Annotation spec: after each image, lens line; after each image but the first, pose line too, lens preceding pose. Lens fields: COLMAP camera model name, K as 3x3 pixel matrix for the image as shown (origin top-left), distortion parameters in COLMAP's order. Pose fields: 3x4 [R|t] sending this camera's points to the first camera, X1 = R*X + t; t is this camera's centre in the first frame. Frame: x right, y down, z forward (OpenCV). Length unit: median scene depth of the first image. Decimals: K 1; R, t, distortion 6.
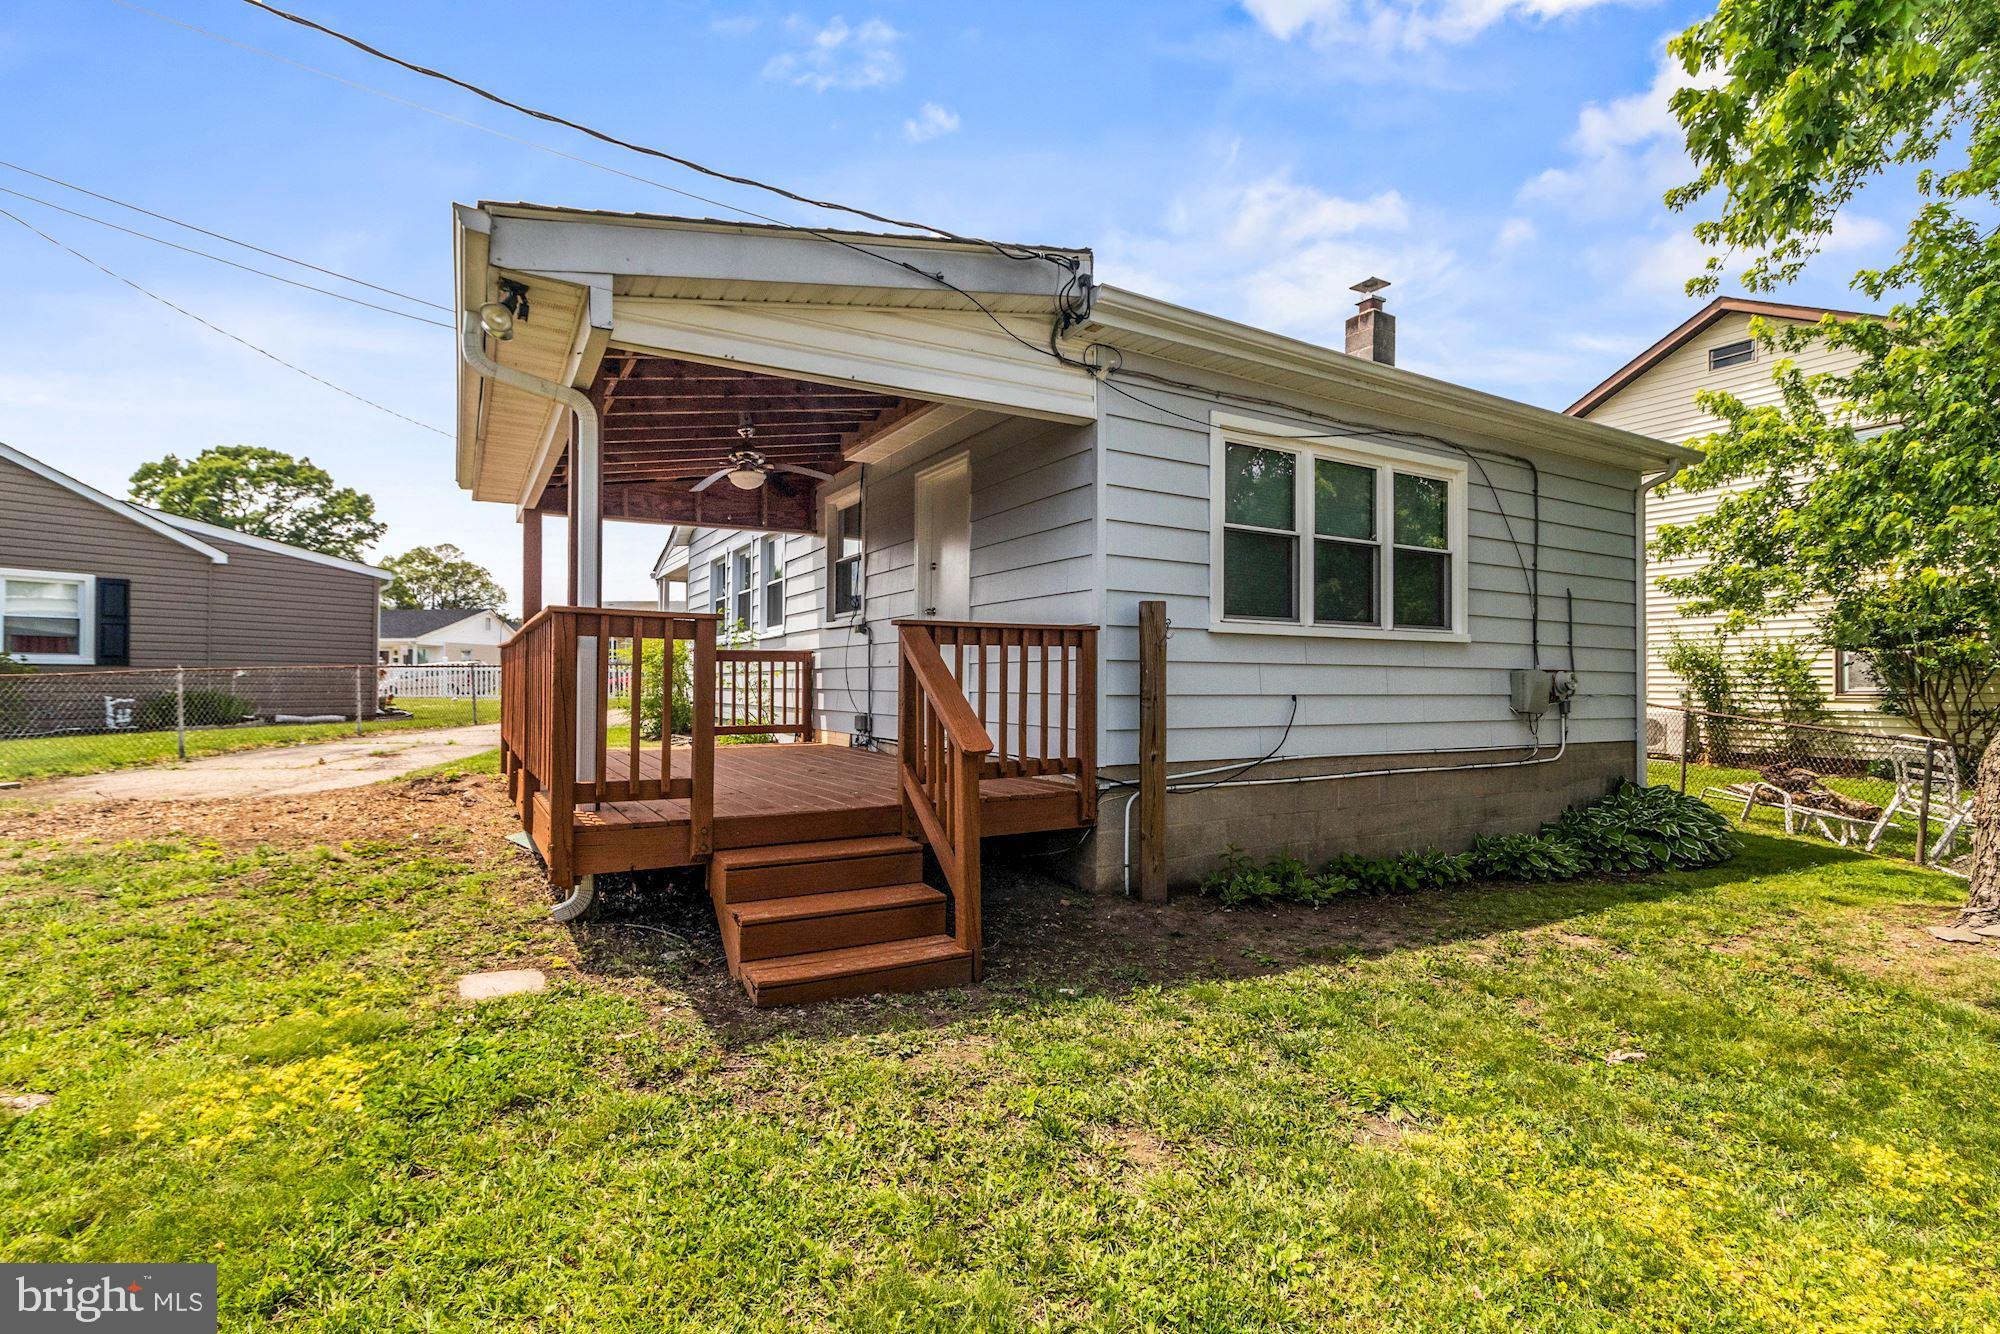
lens RADIAL K [[935.6, 0, 983.1], [0, 935.6, 668.4], [0, 0, 1]] dist [0.015595, -0.008405]
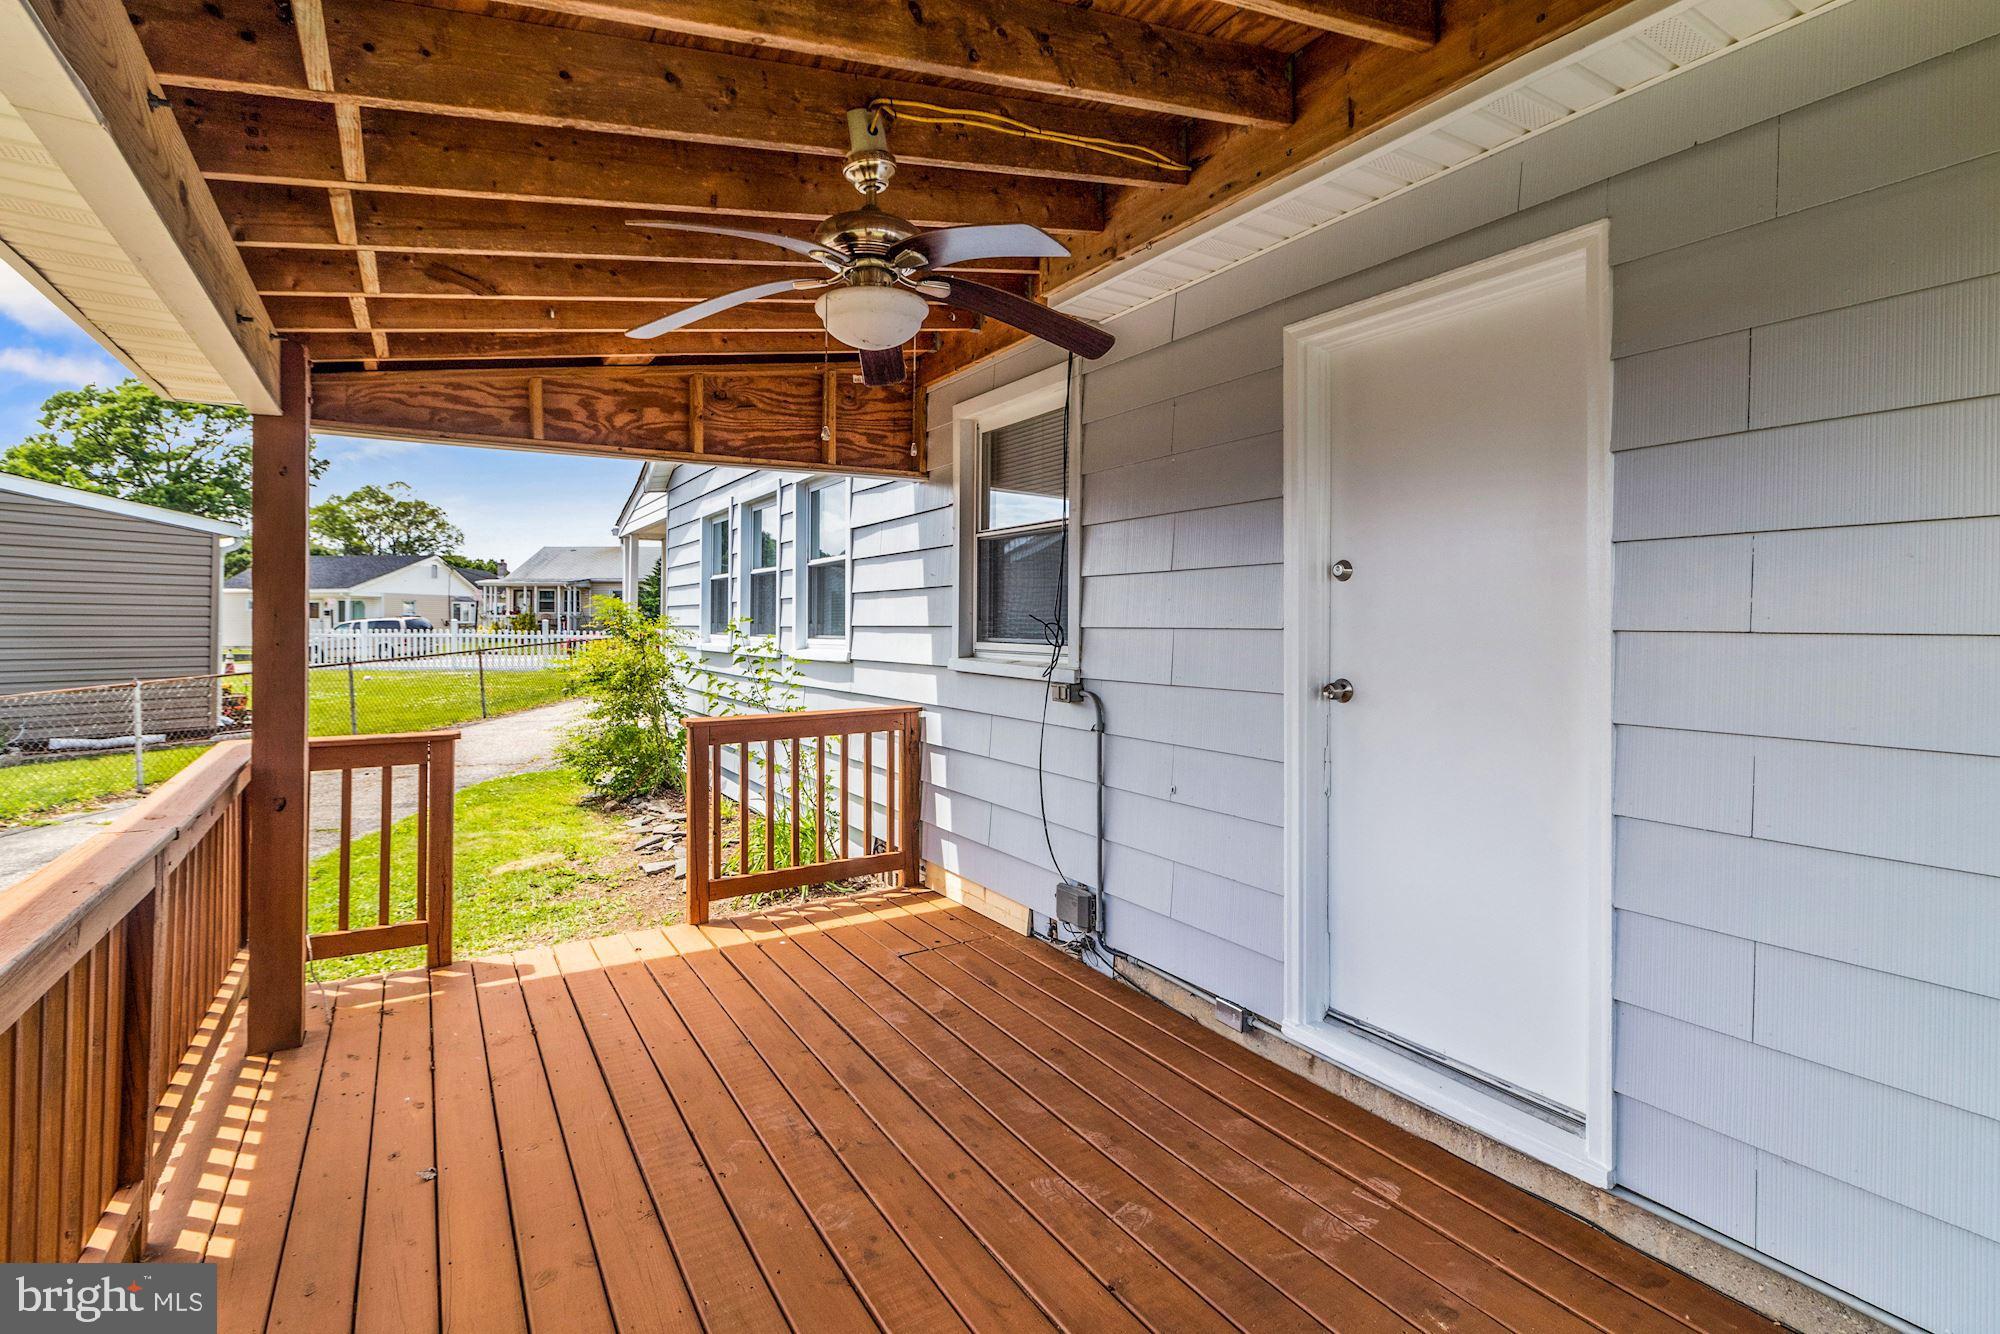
lens RADIAL K [[935.6, 0, 992.0], [0, 935.6, 606.6], [0, 0, 1]] dist [0.015595, -0.008405]
pose [[0.999302, 0.001203, 0.037326, -0.191528], [-0.001105, 0.999996, -0.002624, -0.085359], [-0.037329, 0.002581, 0.999300, 0.574889]]
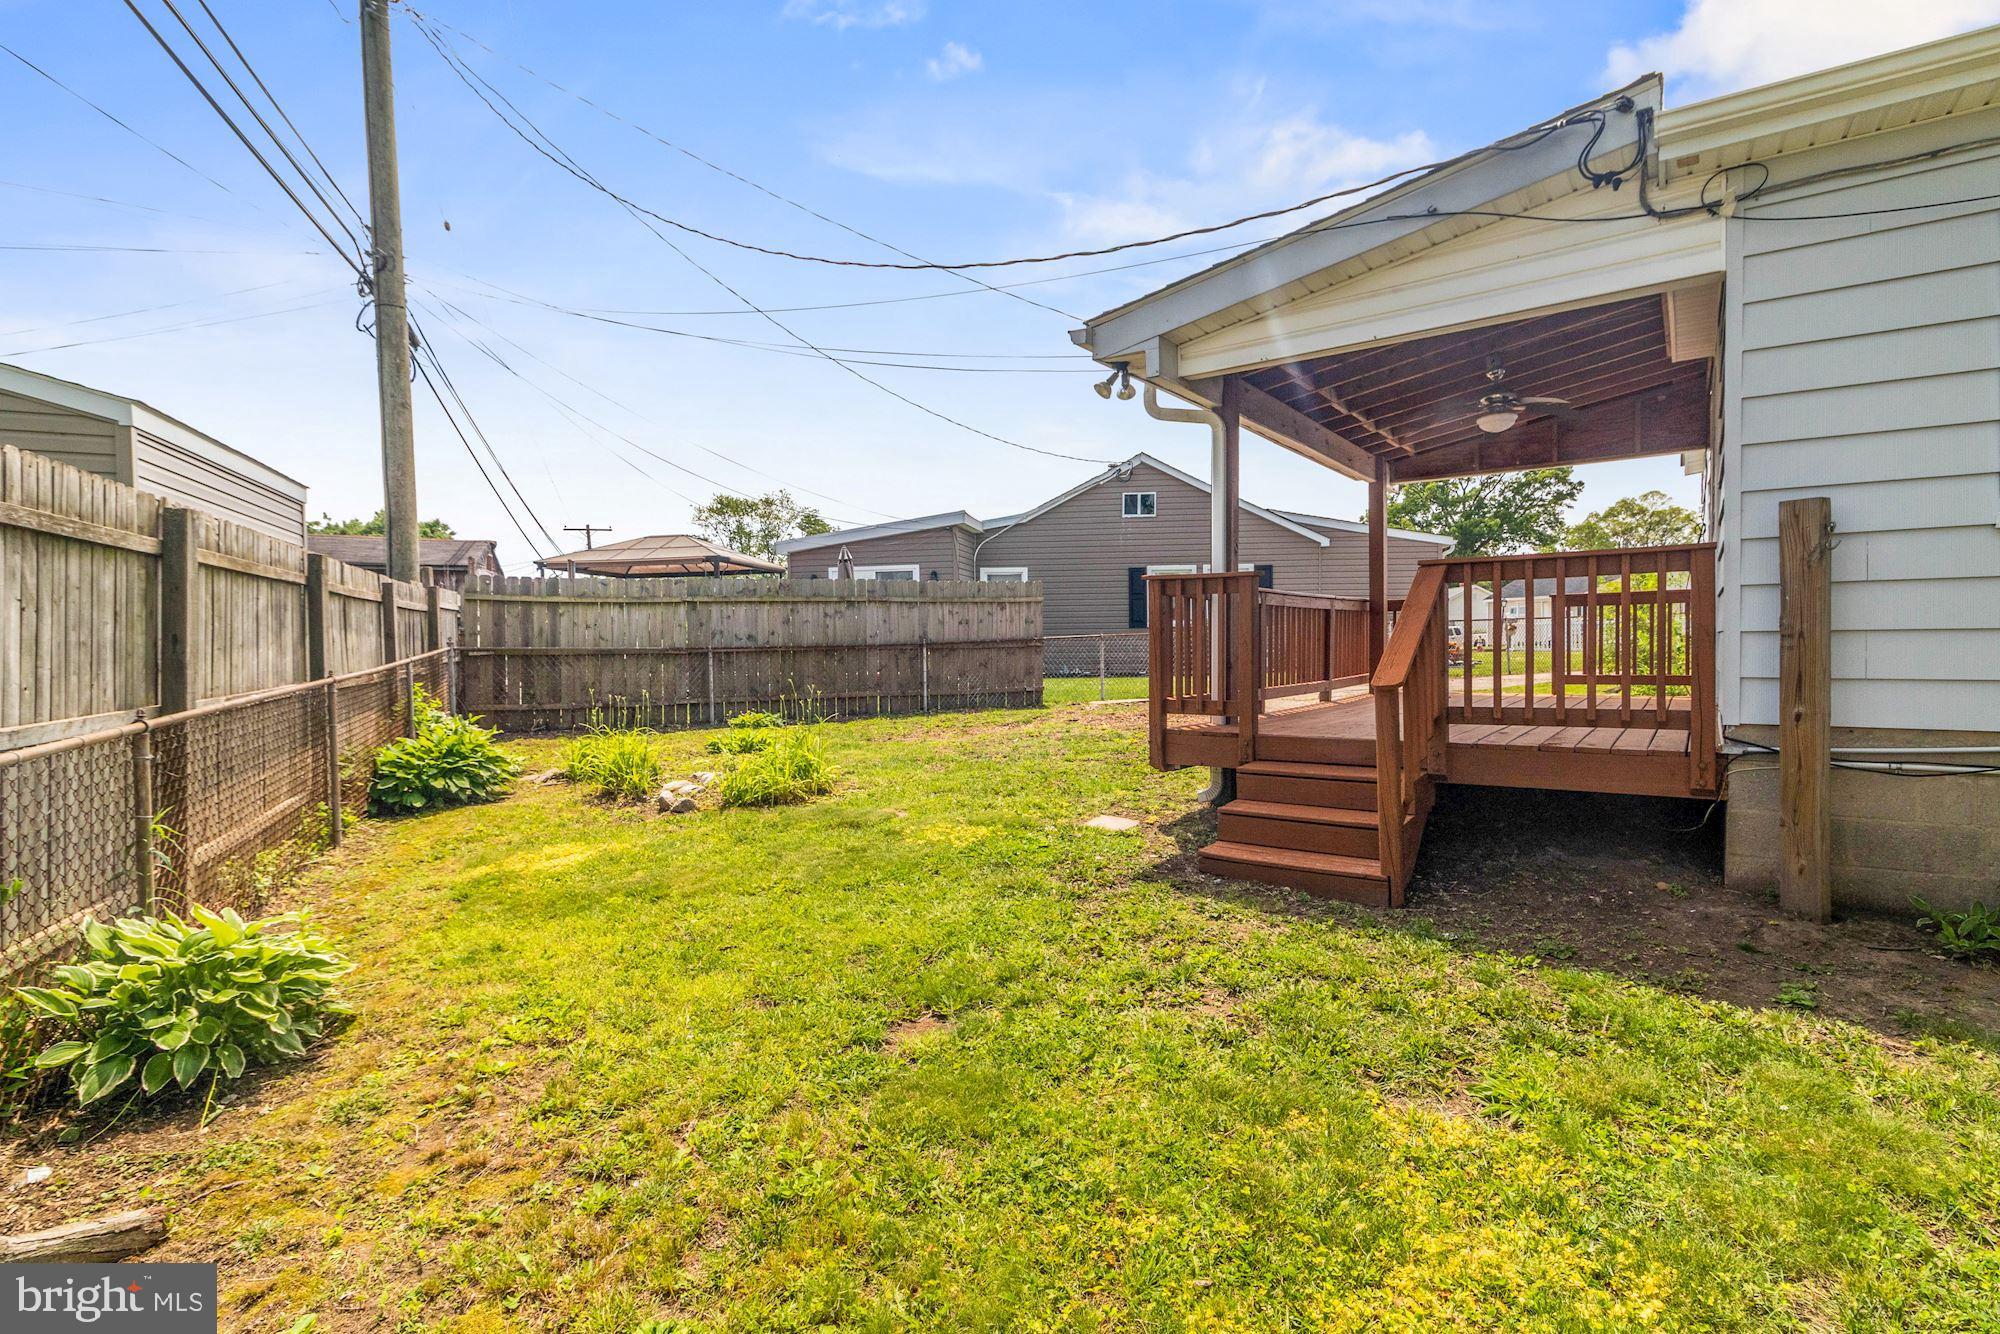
lens RADIAL K [[935.6, 0, 1028.3], [0, 935.6, 655.7], [0, 0, 1]] dist [0.015595, -0.008405]
pose [[0.429264, 0.008141, -0.903143, 0.381557], [0.023470, 0.999521, 0.020165, 0.012775], [0.902874, -0.029852, 0.428867, 0.099673]]
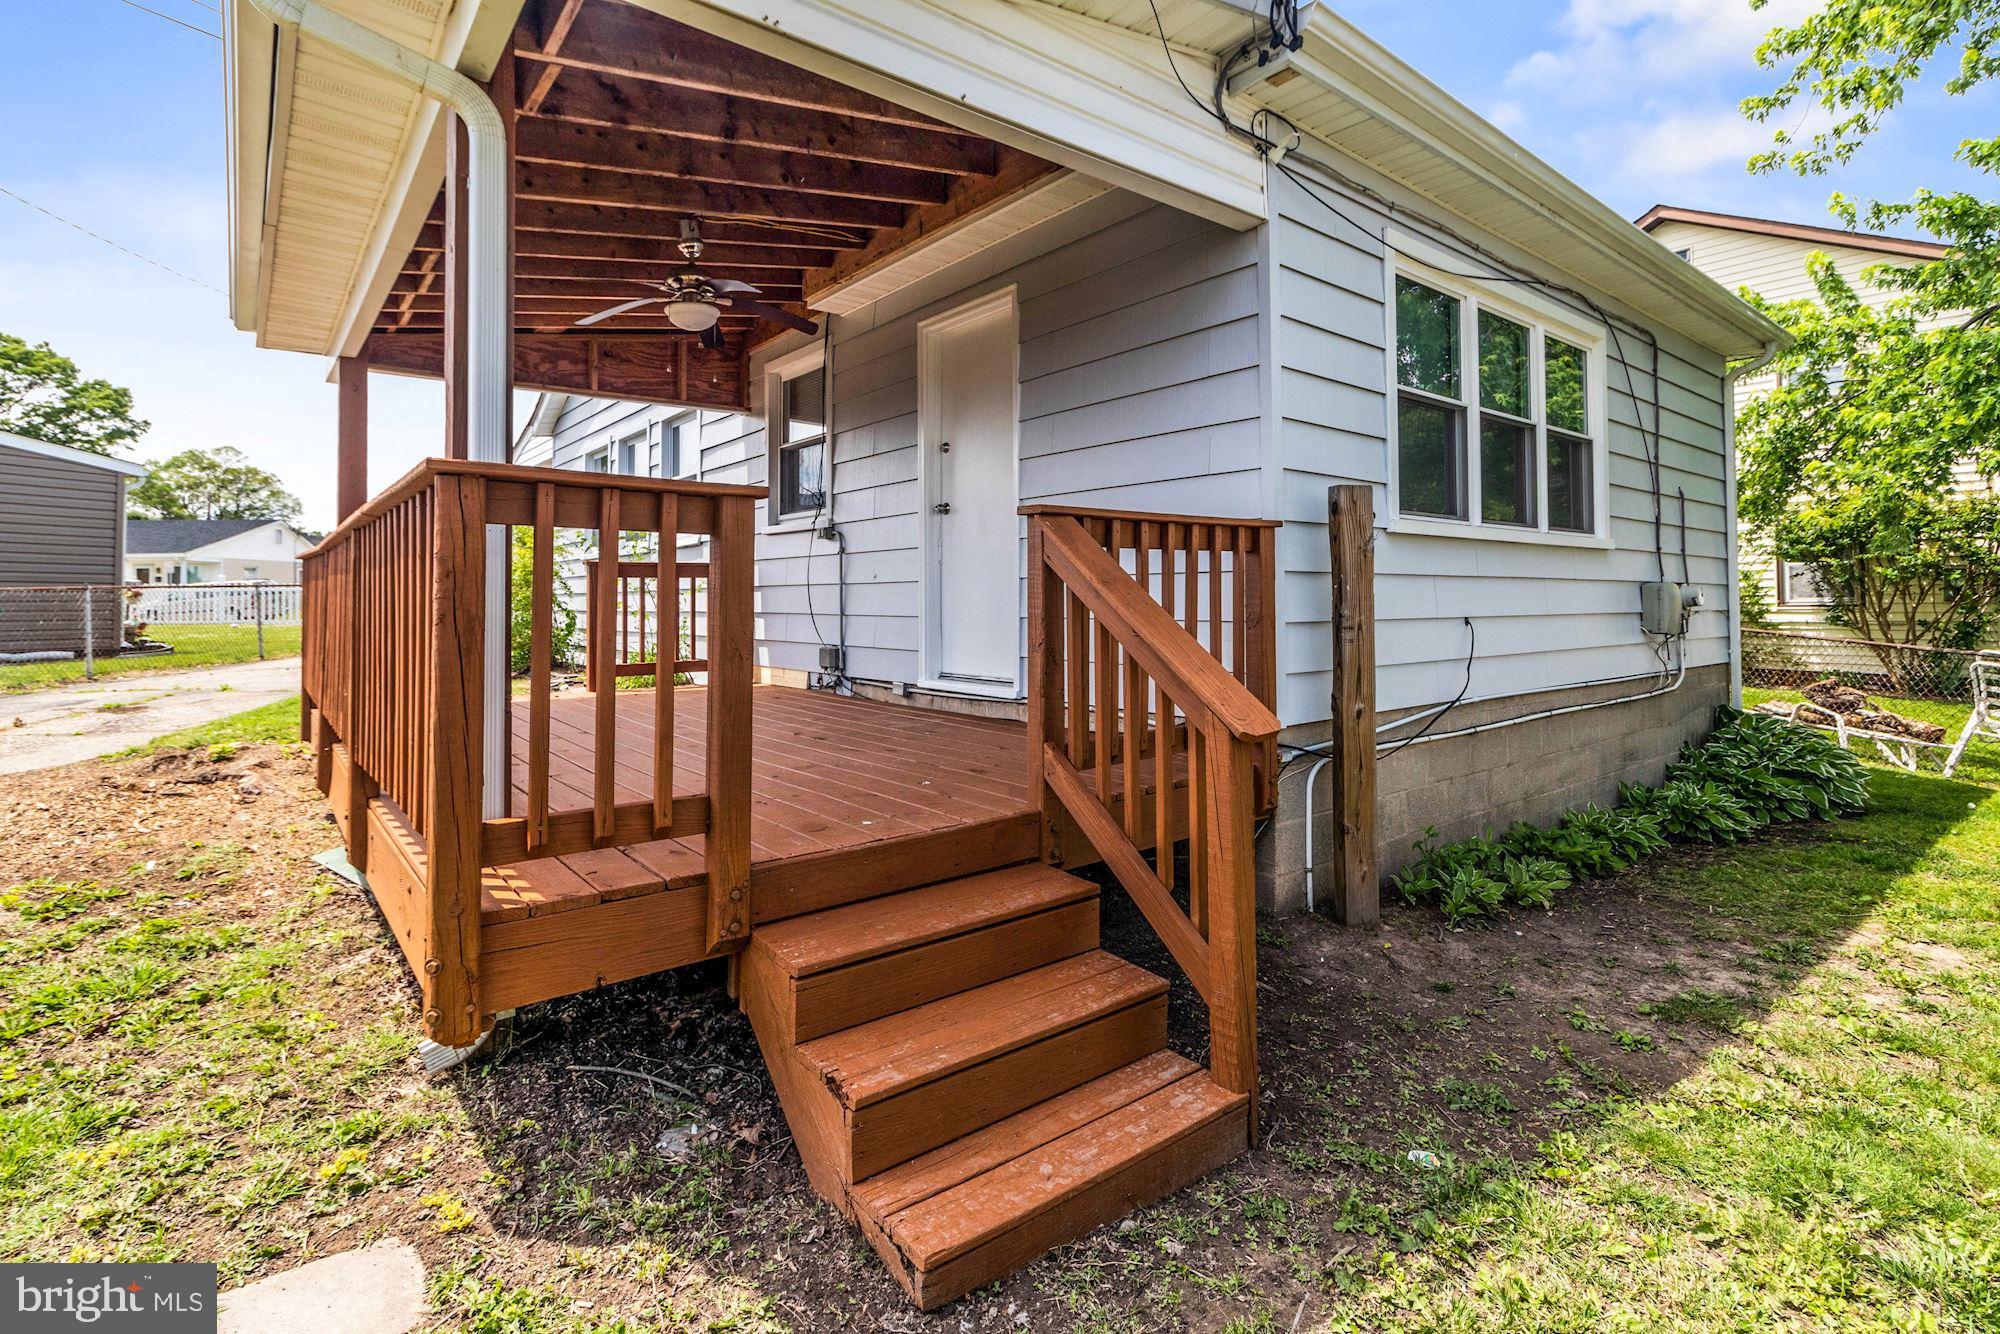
lens RADIAL K [[935.6, 0, 988.7], [0, 935.6, 573.6], [0, 0, 1]] dist [0.015595, -0.008405]
pose [[0.987020, -0.004206, 0.160540, -0.127606], [0.005947, 0.999929, -0.010364, -0.000910], [-0.160485, 0.011185, 0.986975, 0.238898]]
